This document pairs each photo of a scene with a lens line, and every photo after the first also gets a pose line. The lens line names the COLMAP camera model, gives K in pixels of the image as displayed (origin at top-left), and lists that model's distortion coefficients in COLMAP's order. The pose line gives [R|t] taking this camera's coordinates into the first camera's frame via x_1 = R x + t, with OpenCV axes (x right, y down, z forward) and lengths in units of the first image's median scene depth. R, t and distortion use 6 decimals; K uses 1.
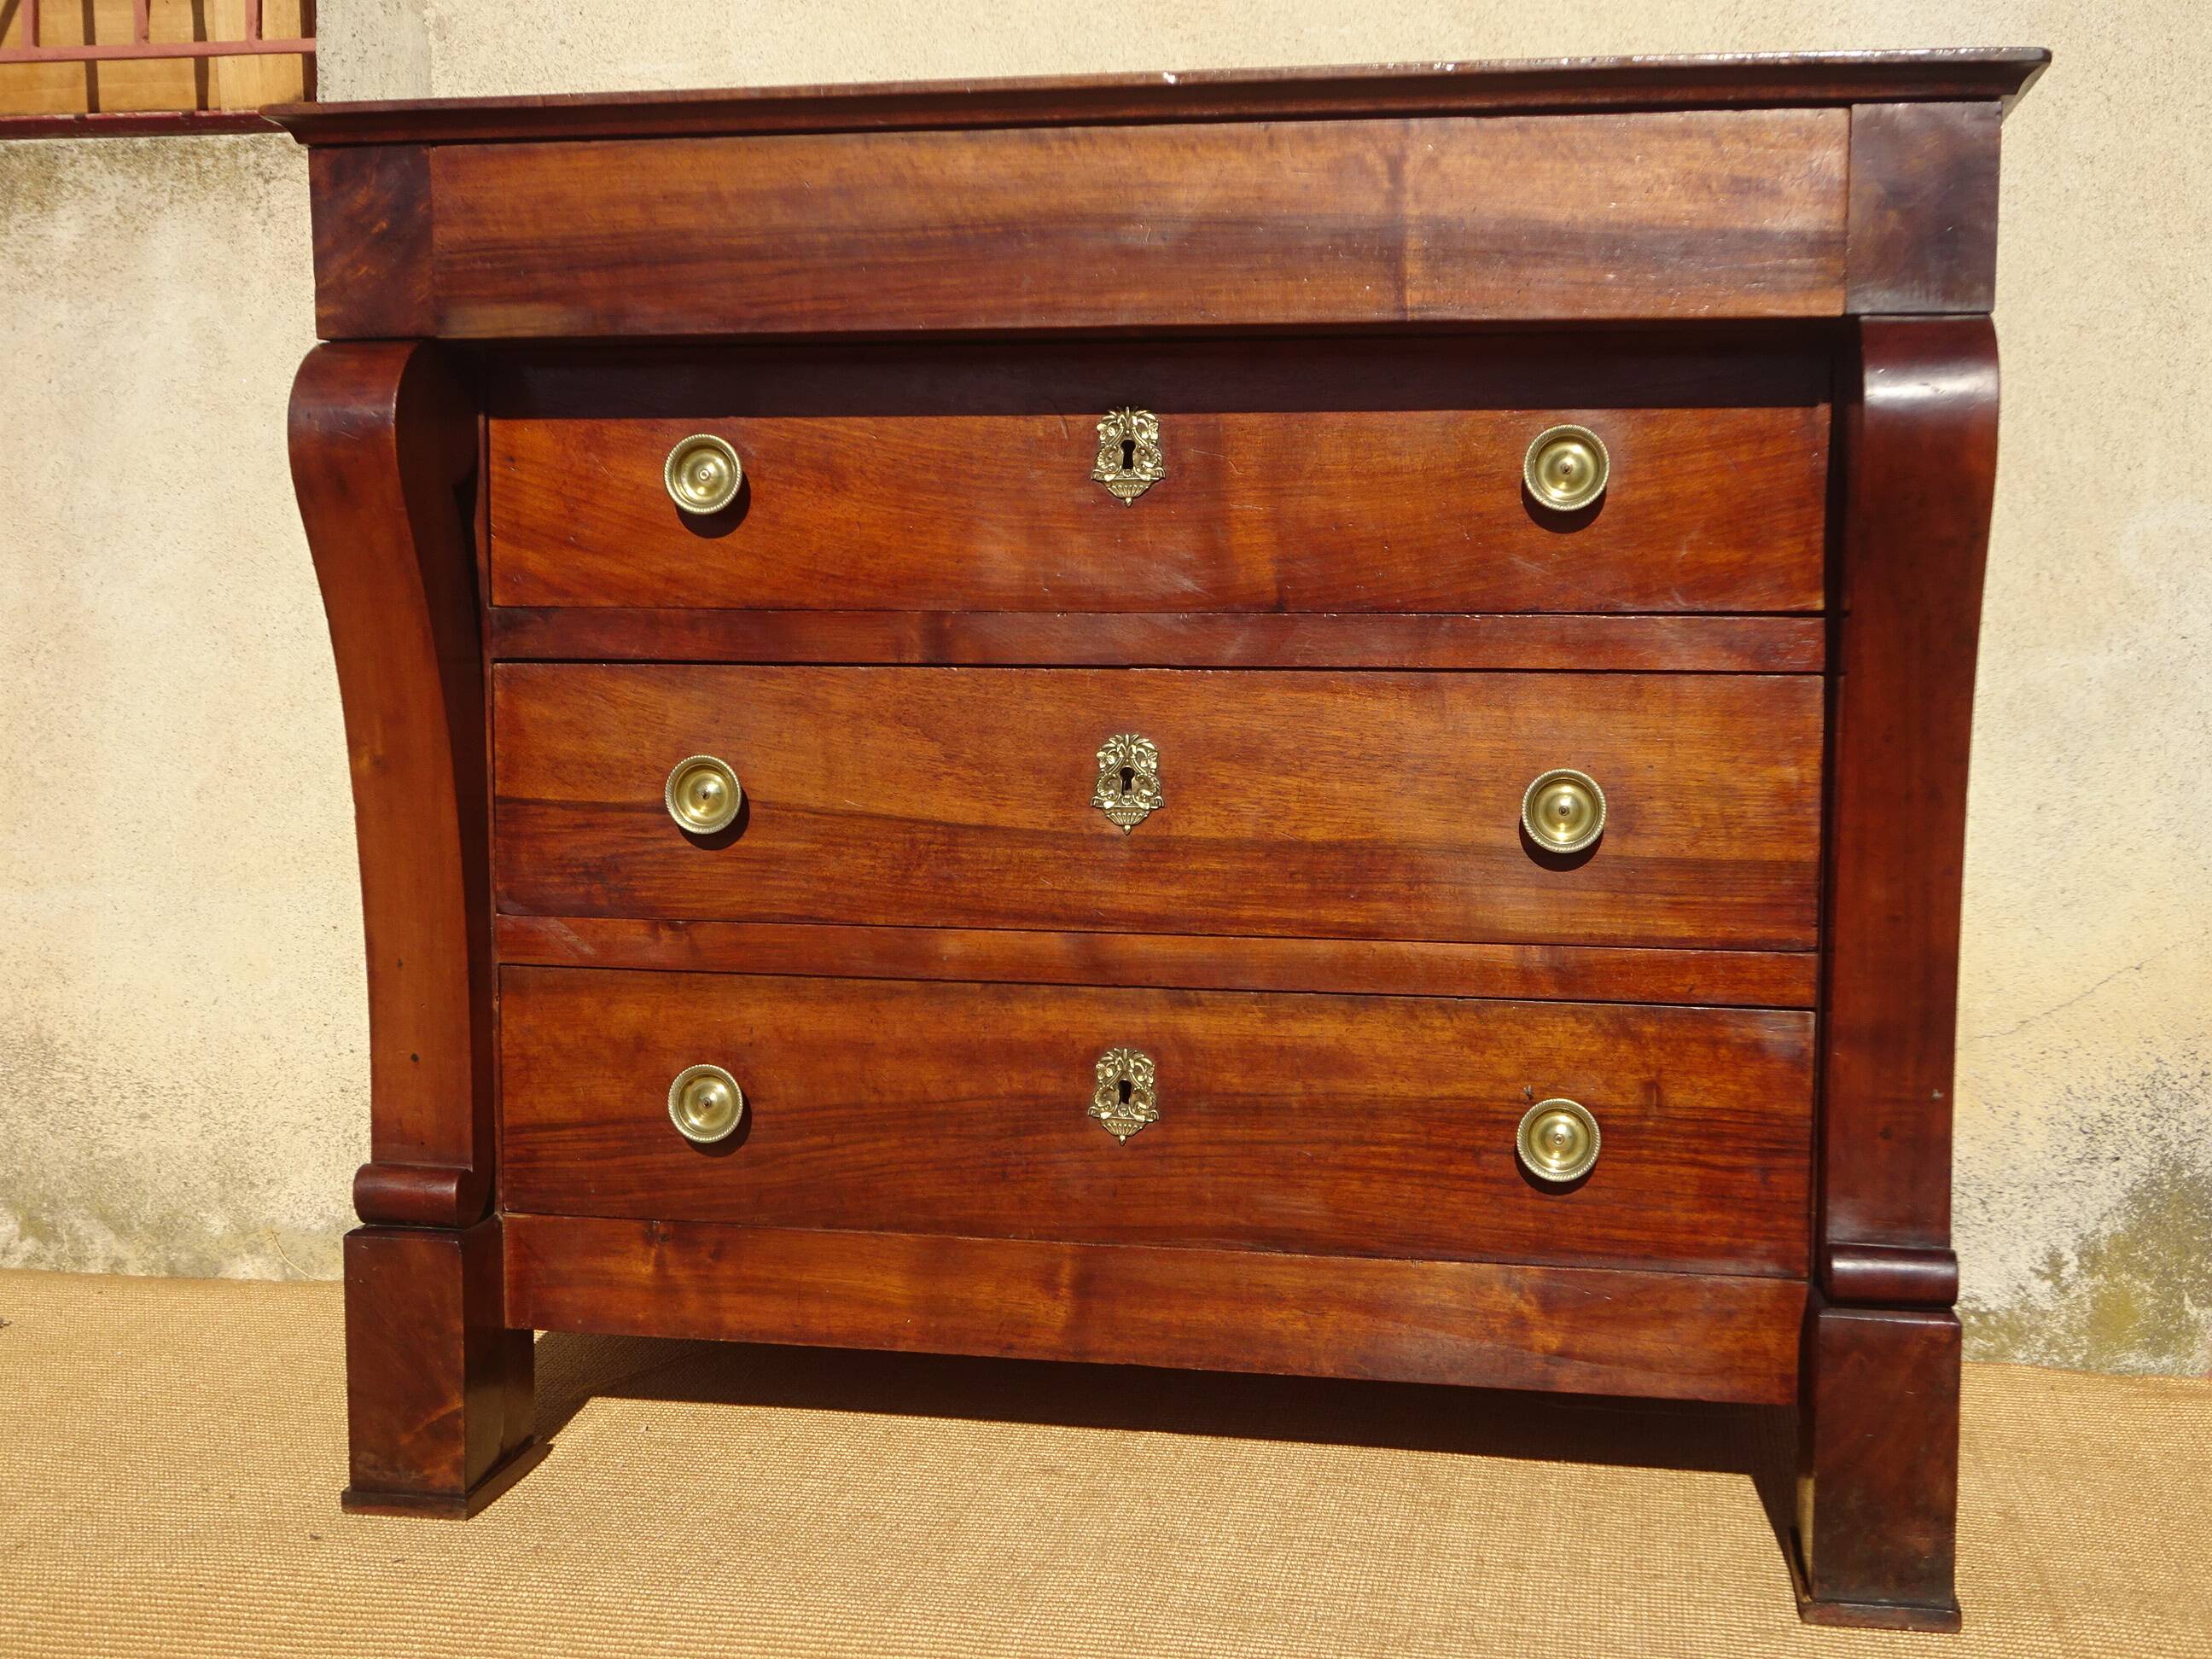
lens RADIAL K [[2628.4, 0, 1106.0], [0, 2628.4, 829.5], [0, 0, 1]] dist [-0.003840, 0.038064]
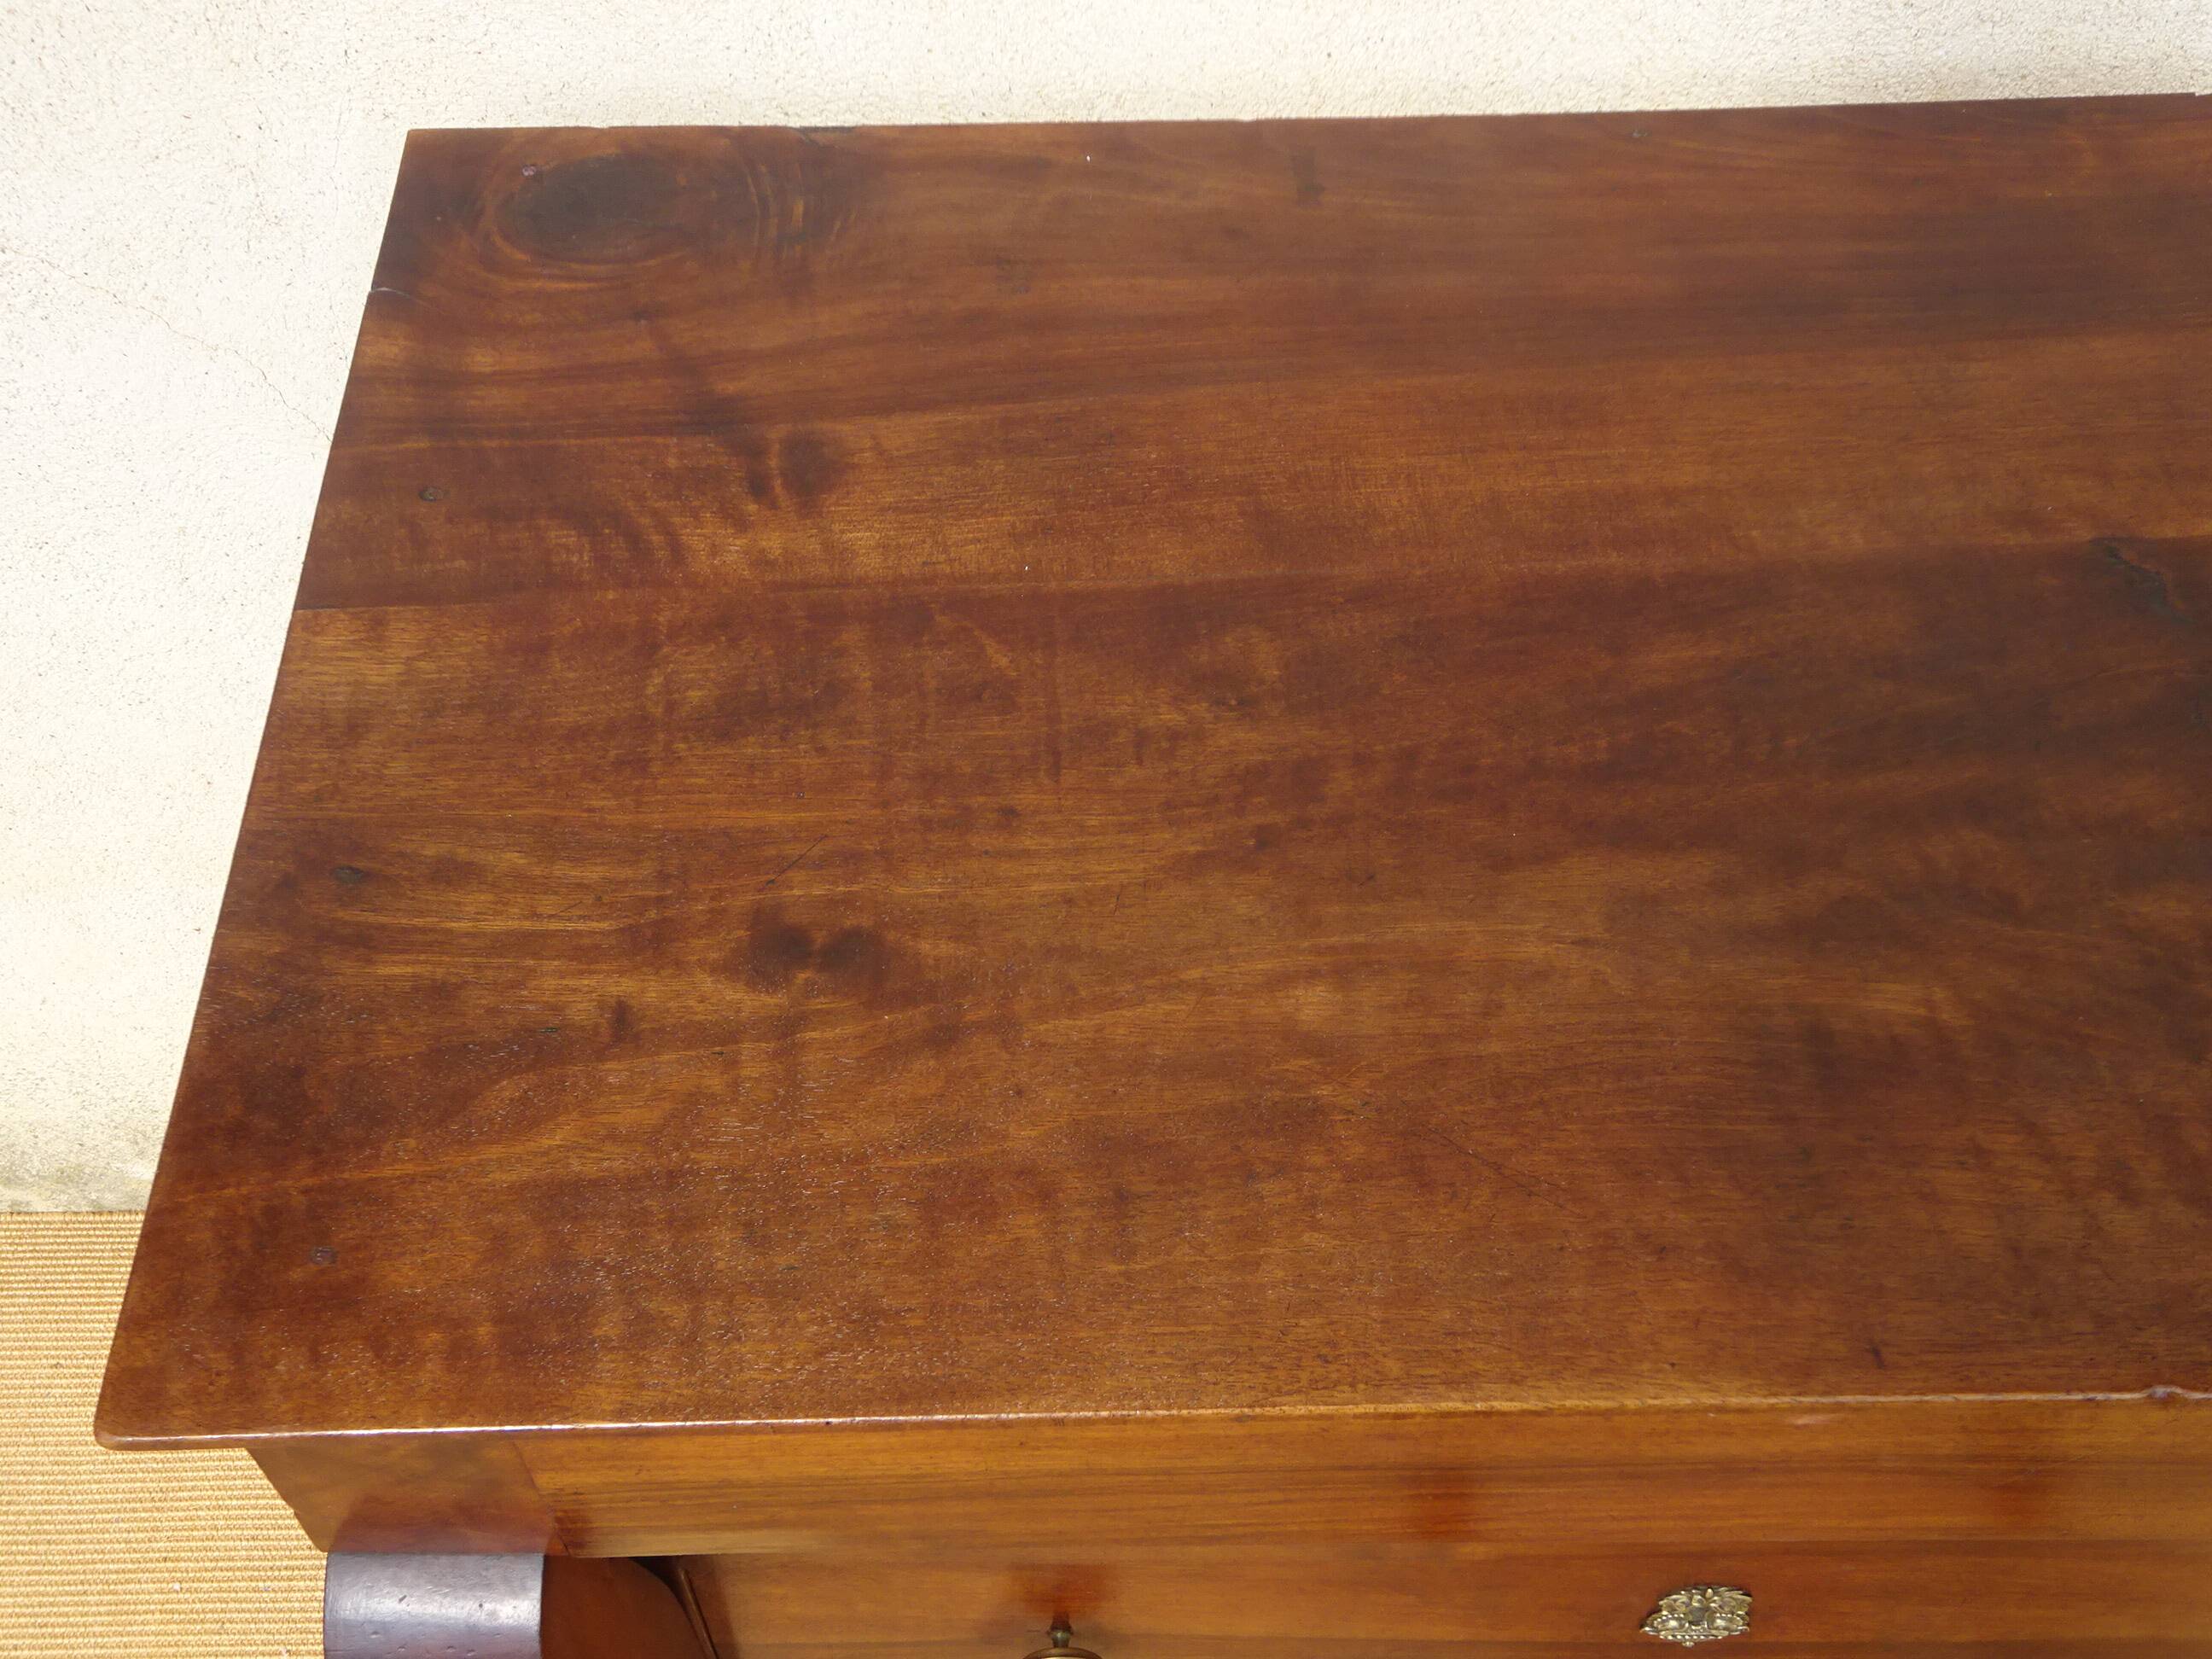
lens RADIAL K [[2566.8, 0, 1106.0], [0, 2566.8, 829.5], [0, 0, 1]] dist [0.019639, 0.111909]
pose [[0.979997, -0.169149, 0.104860, -0.177742], [0.037313, 0.673714, 0.738050, -0.653775], [-0.195486, -0.719374, 0.666548, 0.732269]]
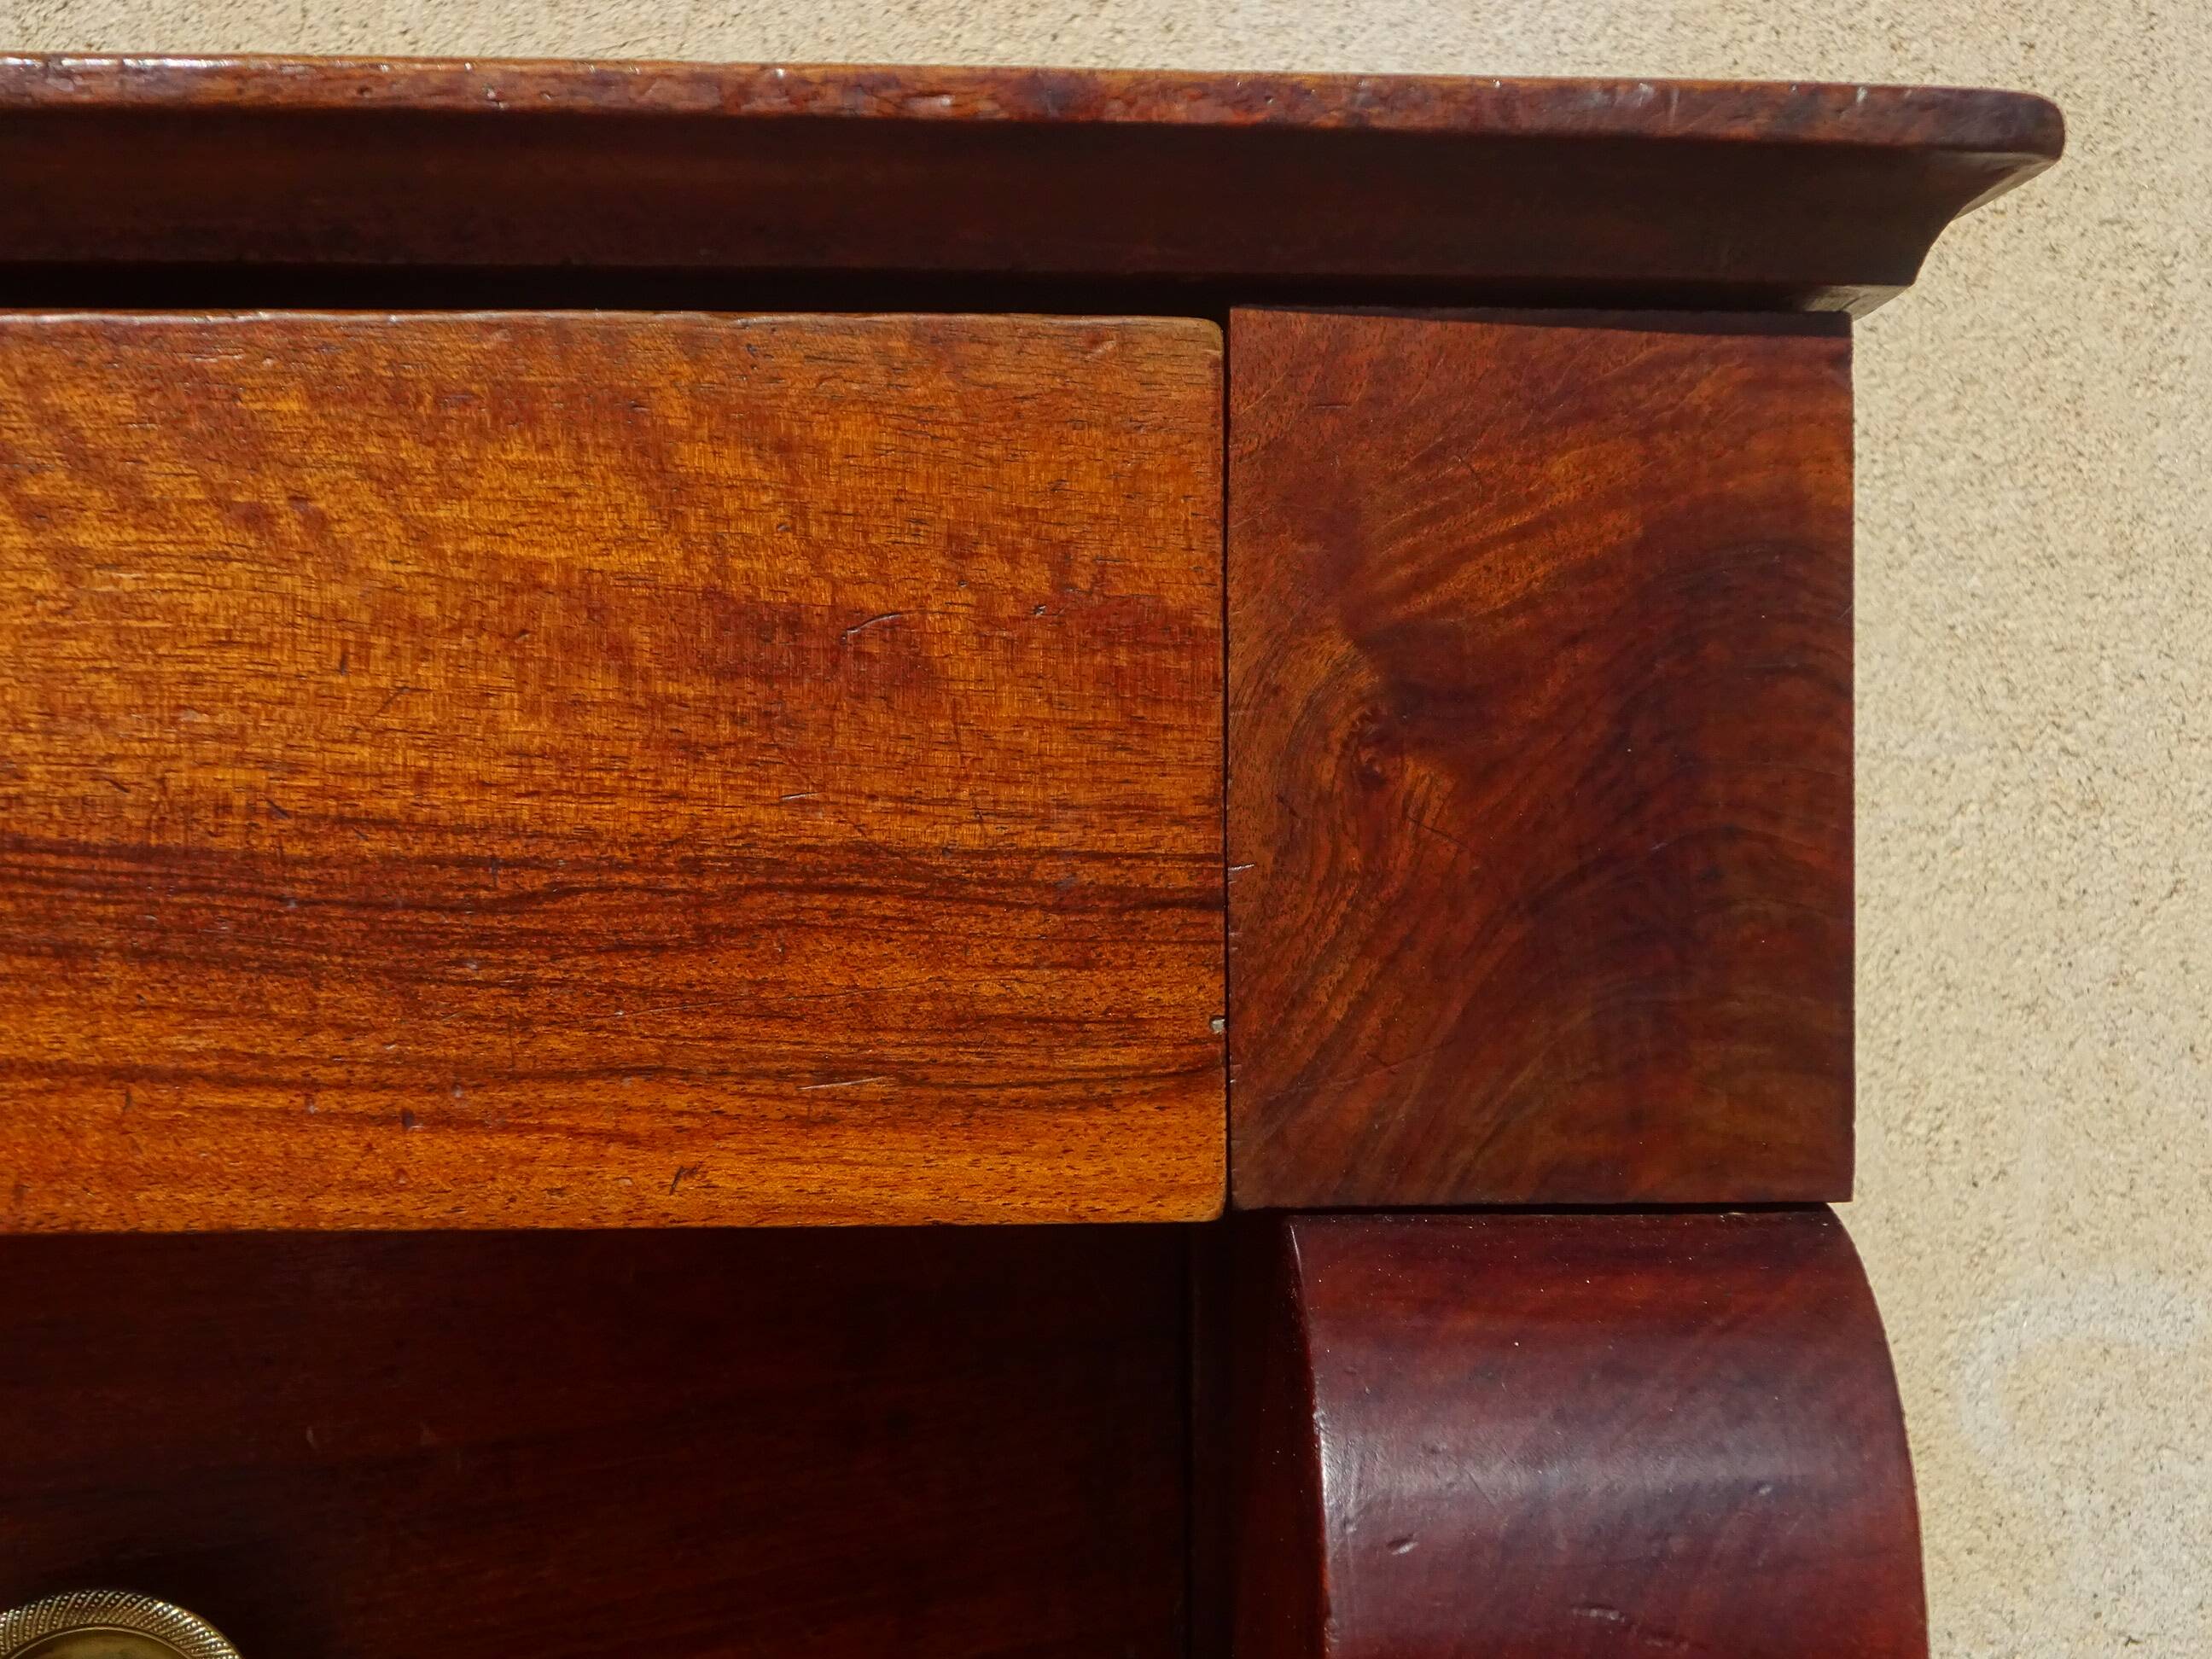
lens RADIAL K [[3129.8, 0, 1106.0], [0, 3129.8, 829.5], [0, 0, 1]] dist [-0.001638, 0.022344]
pose [[0.973464, -0.017914, 0.228136, 0.187708], [0.024727, 0.999328, -0.027044, -0.198548], [-0.227498, 0.031968, 0.973254, 0.660992]]
